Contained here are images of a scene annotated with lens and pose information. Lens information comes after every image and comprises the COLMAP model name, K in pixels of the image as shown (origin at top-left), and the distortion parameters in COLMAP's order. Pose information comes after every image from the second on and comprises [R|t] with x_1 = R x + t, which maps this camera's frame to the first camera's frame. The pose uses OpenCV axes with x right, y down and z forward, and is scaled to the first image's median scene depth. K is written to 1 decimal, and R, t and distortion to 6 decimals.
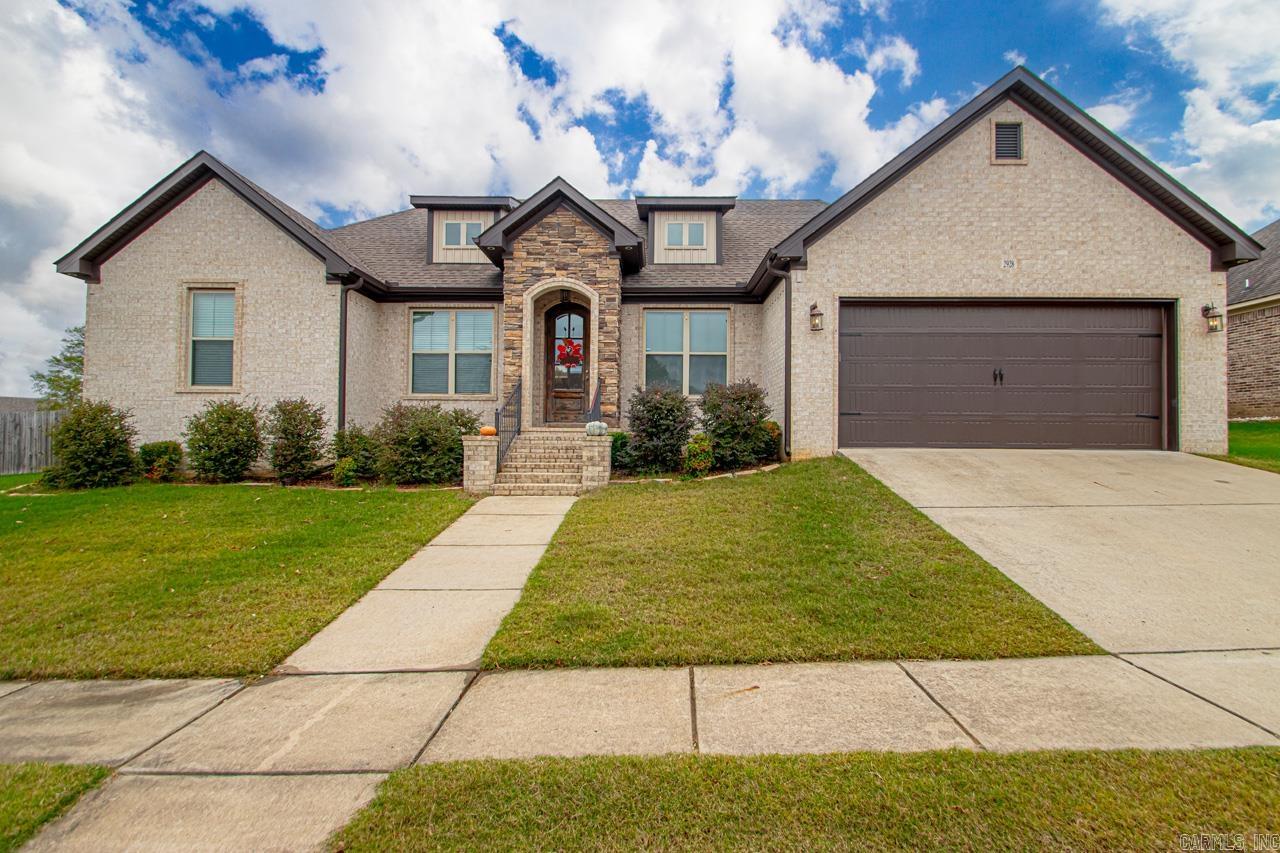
lens RADIAL K [[590.1, 0, 570.6], [0, 590.1, 434.8], [0, 0, 1]] dist [0.000805, -0.003446]
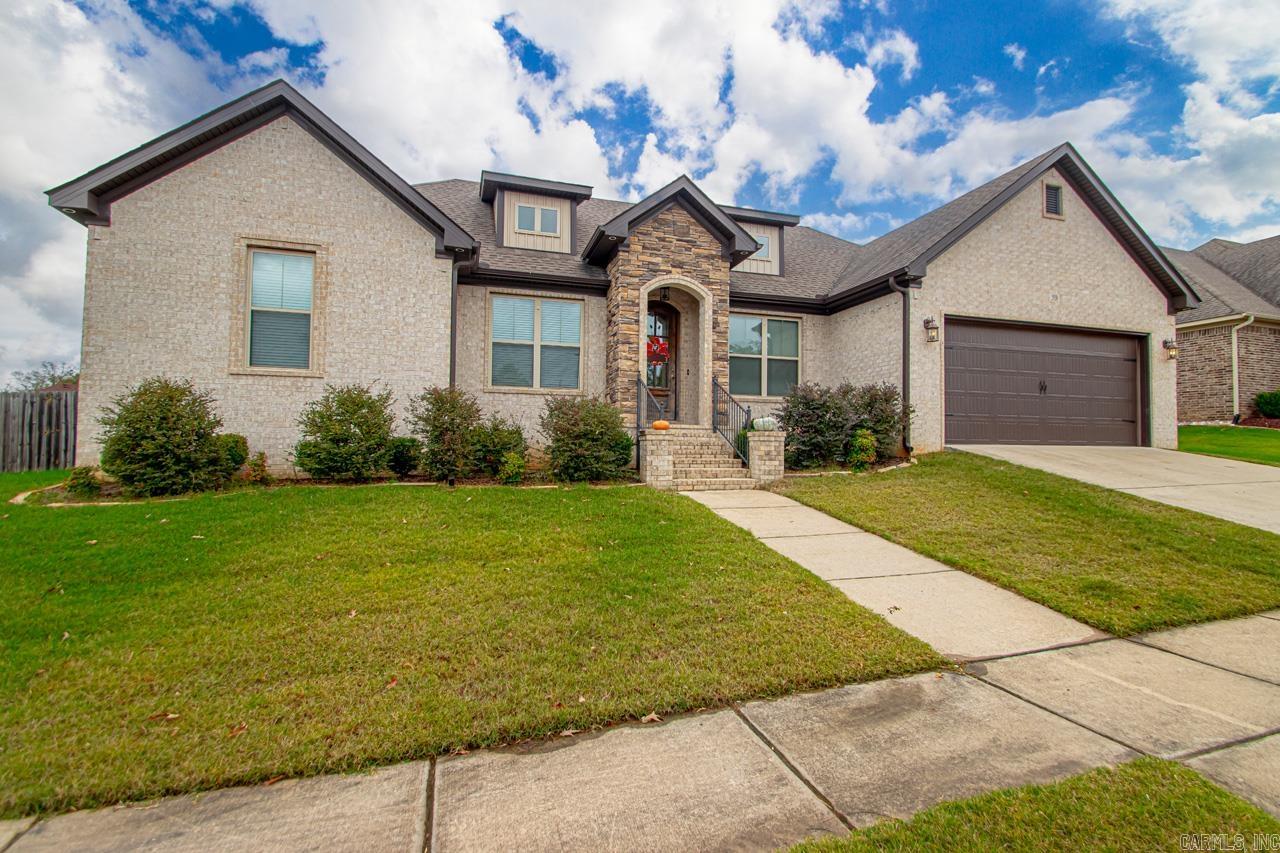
lens RADIAL K [[590.1, 0, 596.6], [0, 590.1, 433.9], [0, 0, 1]] dist [0.000805, -0.003446]
pose [[0.950476, 0.008990, 0.310669, -0.548030], [-0.005645, 0.999916, -0.011663, 0.019529], [-0.310748, 0.009331, 0.950447, 0.109125]]
